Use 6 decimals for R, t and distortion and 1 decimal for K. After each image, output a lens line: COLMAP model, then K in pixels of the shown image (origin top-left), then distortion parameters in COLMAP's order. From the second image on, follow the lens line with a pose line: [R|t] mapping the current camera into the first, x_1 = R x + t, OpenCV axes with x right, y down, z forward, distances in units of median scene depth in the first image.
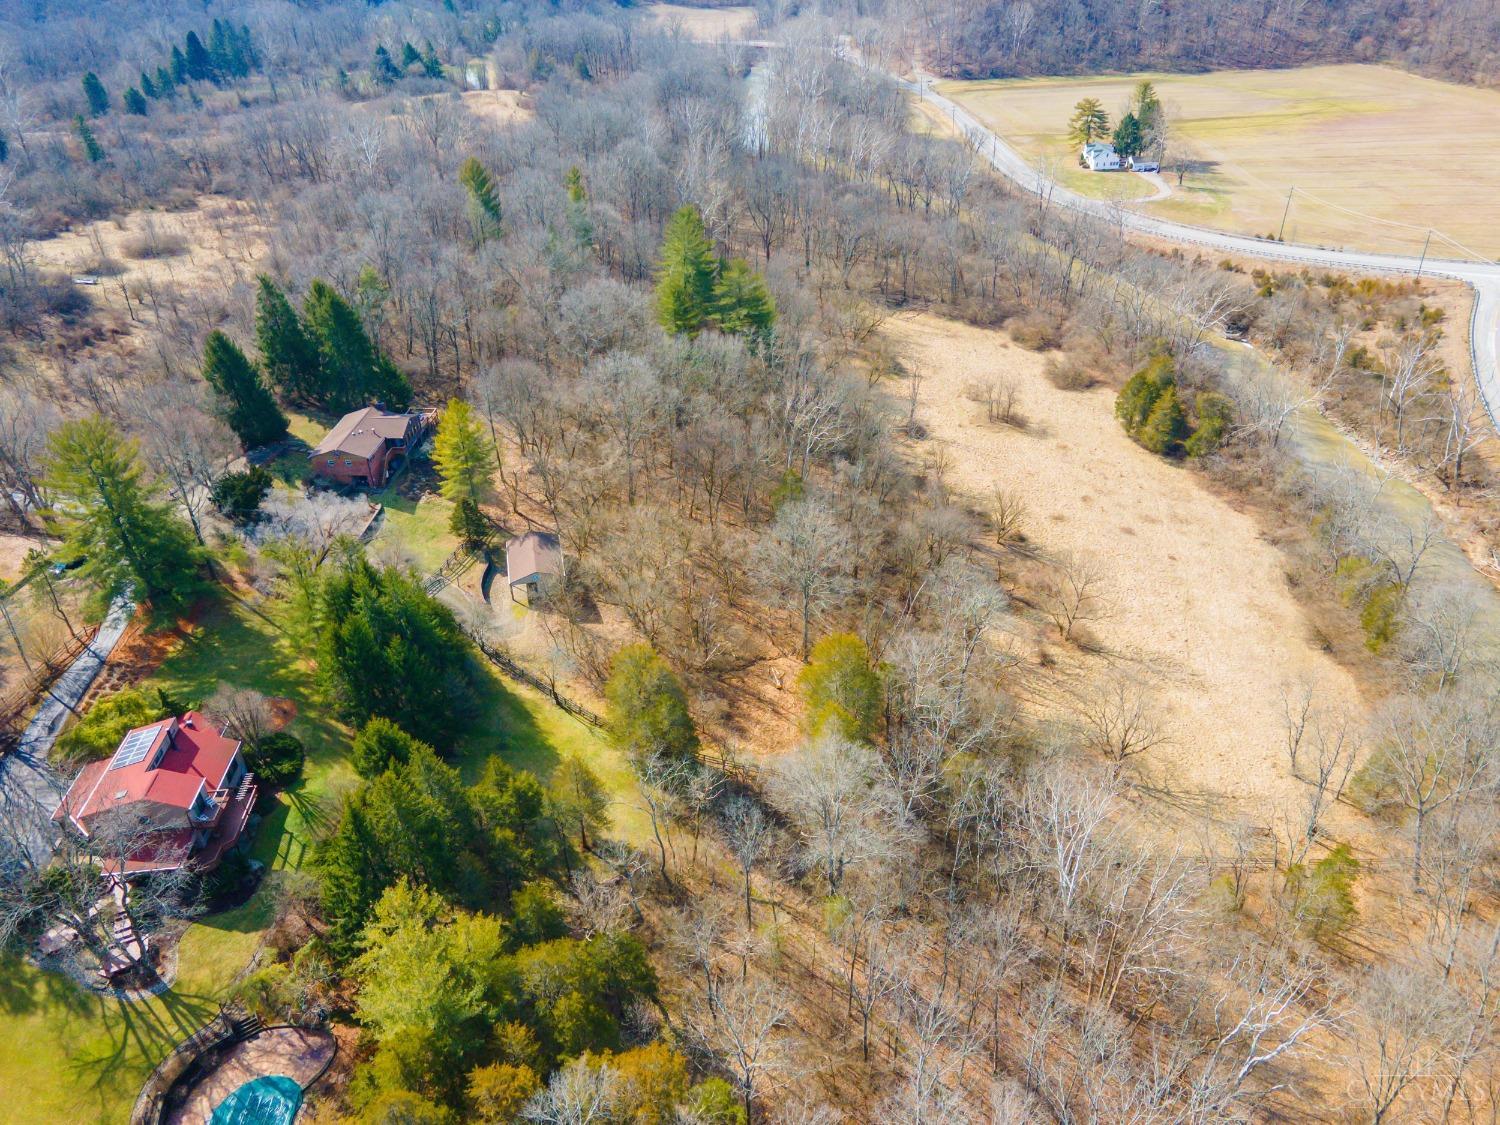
lens RADIAL K [[1079.3, 0, 740.8], [0, 1079.3, 560.7], [0, 0, 1]] dist [0.029139, 0.013222]
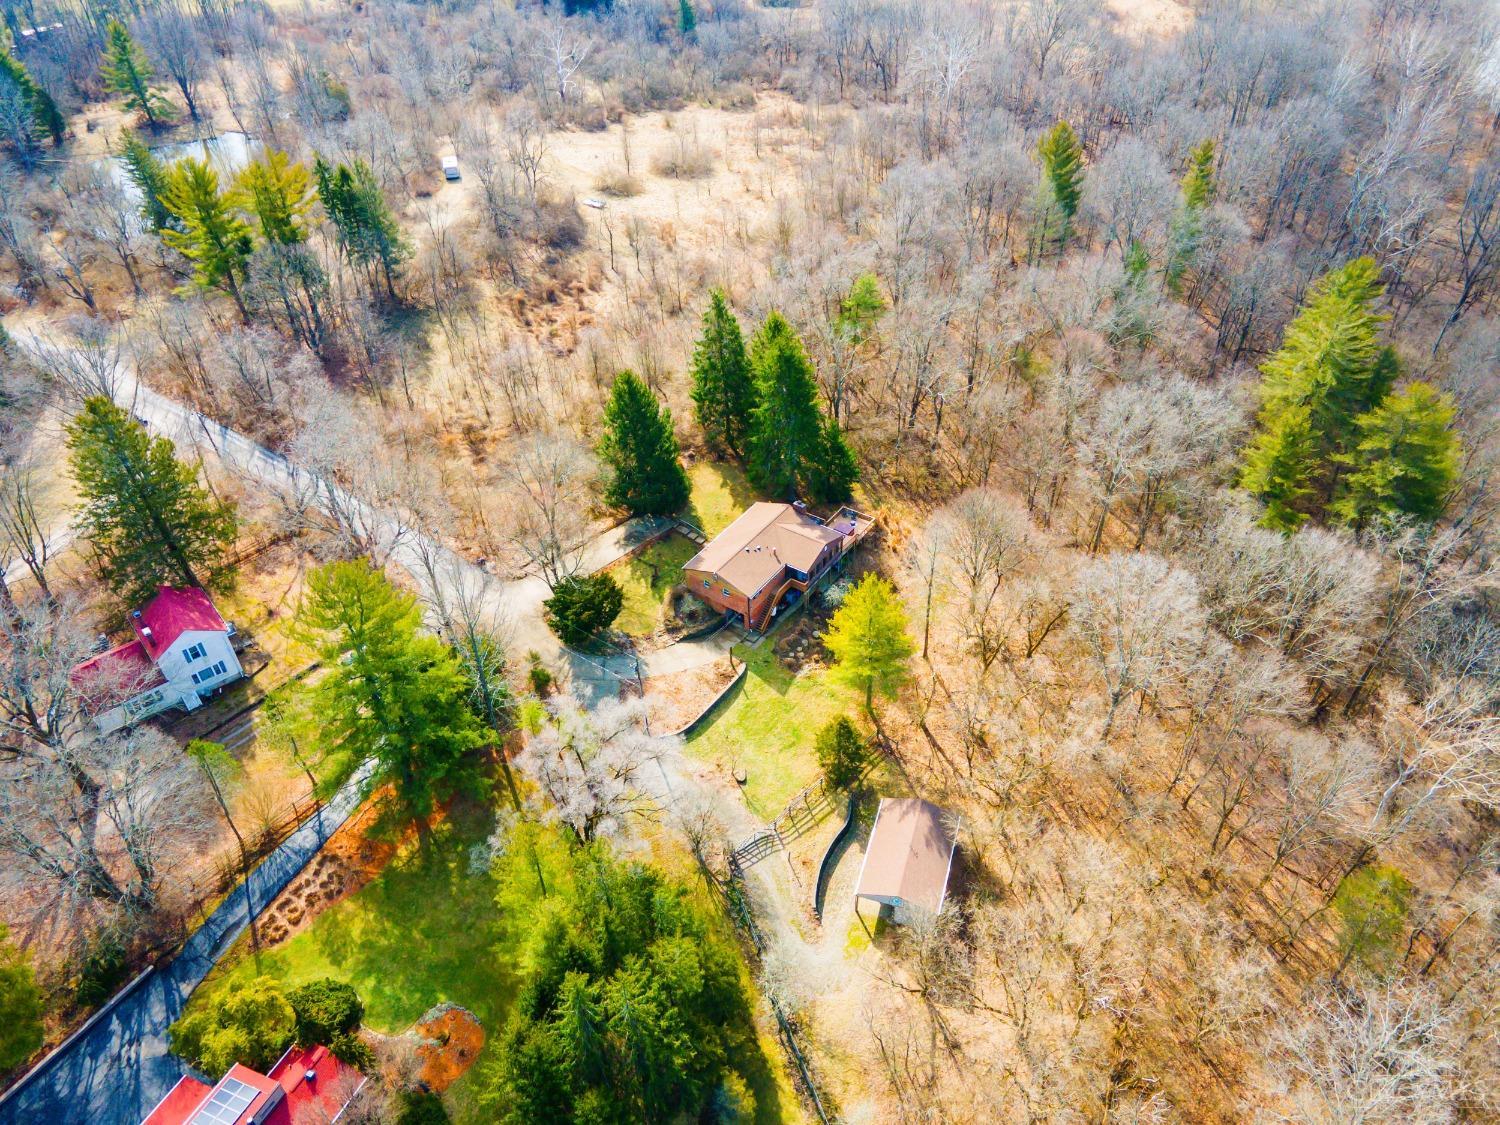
lens RADIAL K [[1079.3, 0, 747.2], [0, 1079.3, 562.8], [0, 0, 1]] dist [0.029139, 0.013222]
pose [[0.860808, 0.321034, -0.394901, -0.064909], [-0.270630, 0.945889, 0.179036, -0.232140], [0.431009, -0.047244, 0.901110, 0.332271]]
